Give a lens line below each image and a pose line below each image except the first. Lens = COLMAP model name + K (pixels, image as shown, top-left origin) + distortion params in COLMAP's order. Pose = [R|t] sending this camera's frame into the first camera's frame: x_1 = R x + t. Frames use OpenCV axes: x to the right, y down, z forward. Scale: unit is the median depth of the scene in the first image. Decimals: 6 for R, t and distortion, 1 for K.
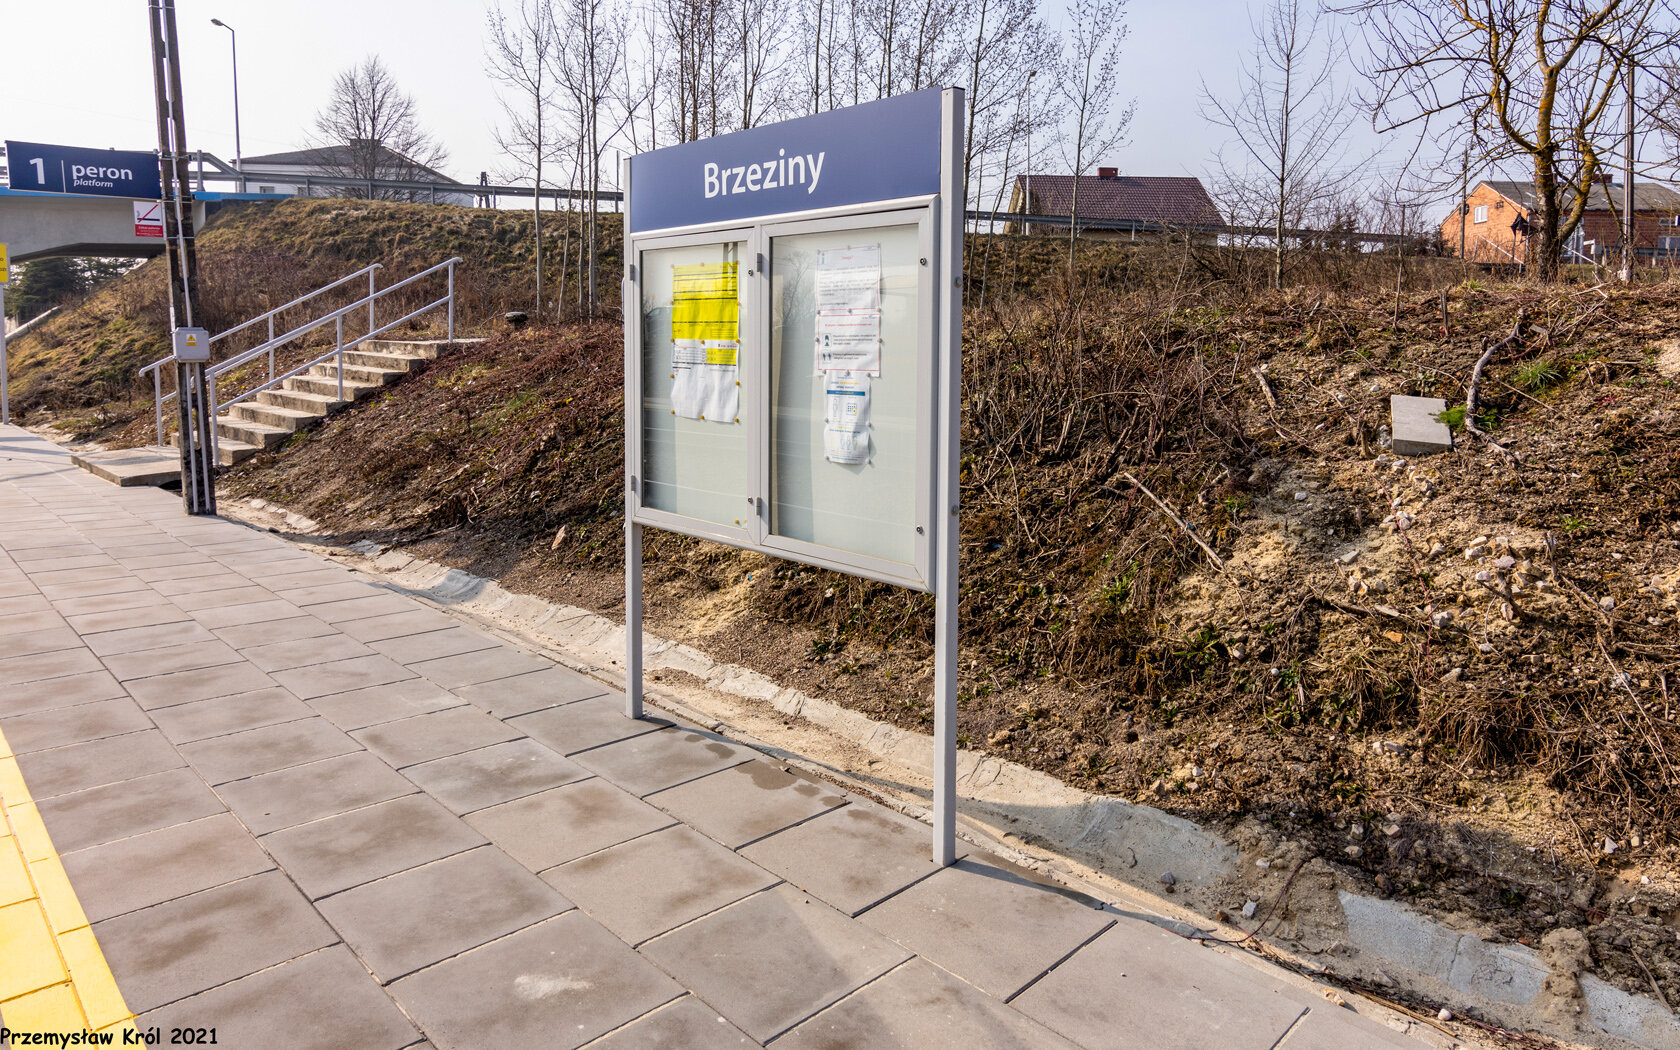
lens RADIAL K [[1009.2, 0, 841.4], [0, 1009.2, 454.2], [0, 0, 1]] dist [-0.001690, 0.001109]
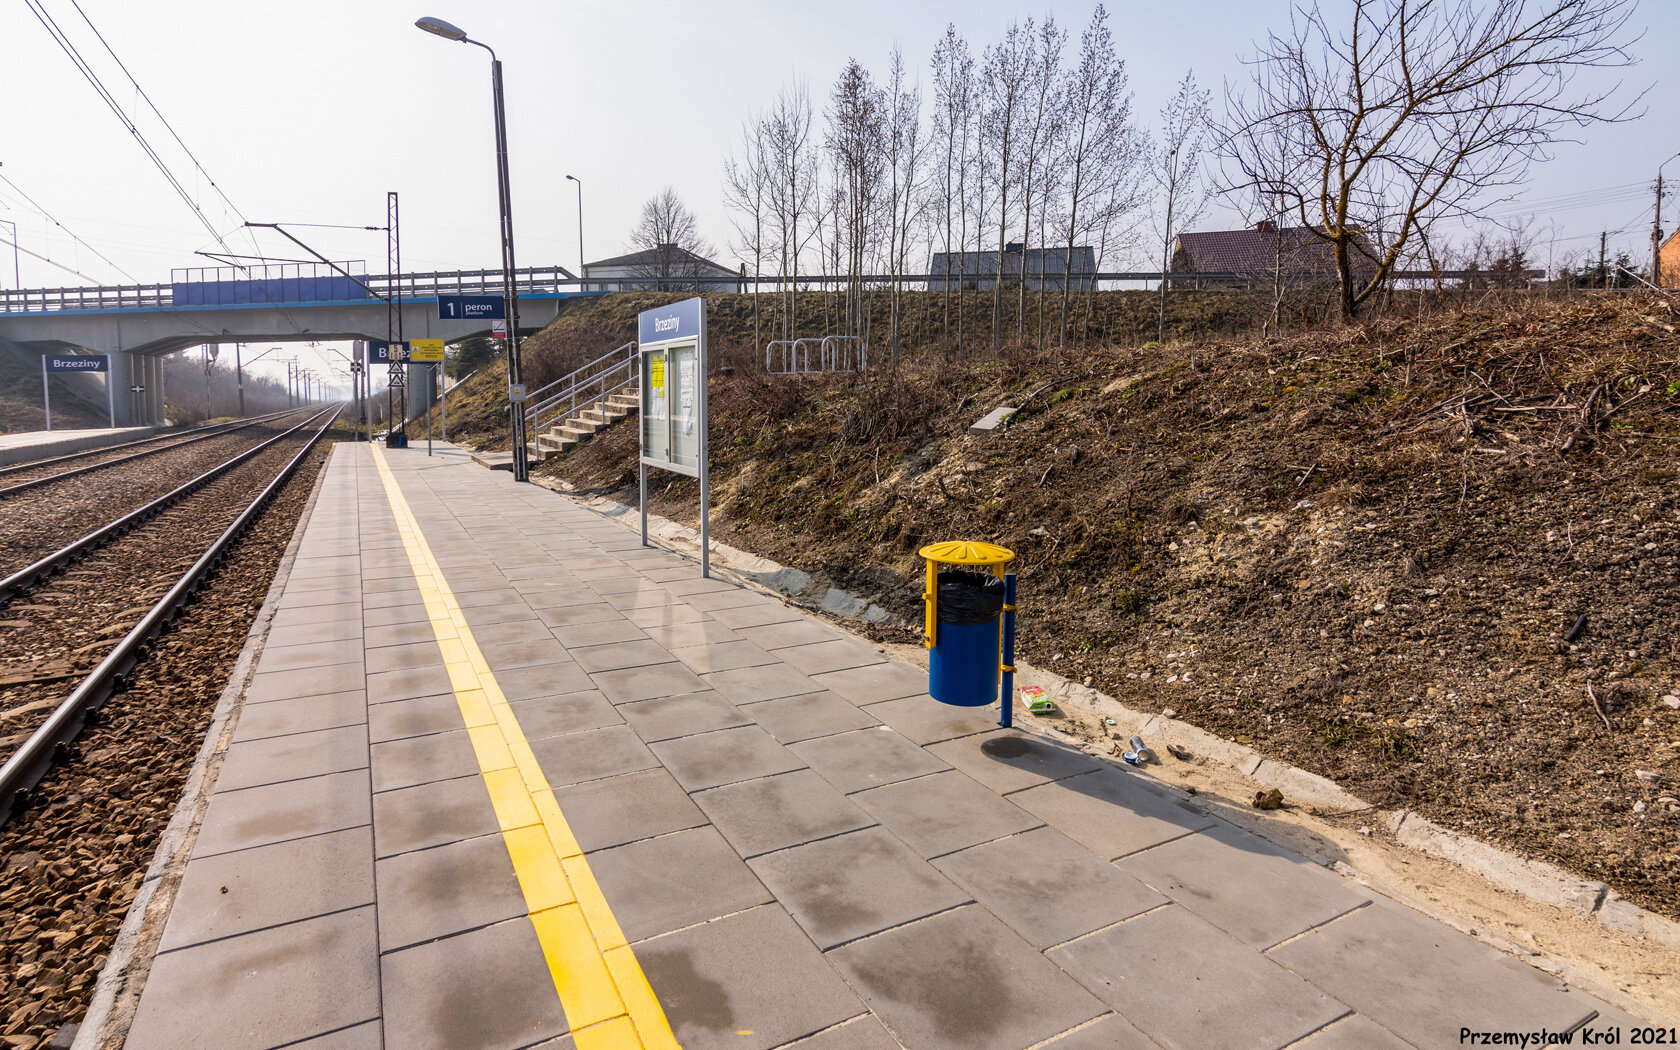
lens RADIAL K [[894.4, 0, 837.2], [0, 894.4, 471.6], [0, 0, 1]] dist [0.002700, 0.000386]
pose [[0.958396, 0.006424, -0.285371, 0.205389], [-0.009433, 0.999913, -0.009169, 0.024673], [0.285287, 0.011479, 0.958373, -0.221719]]
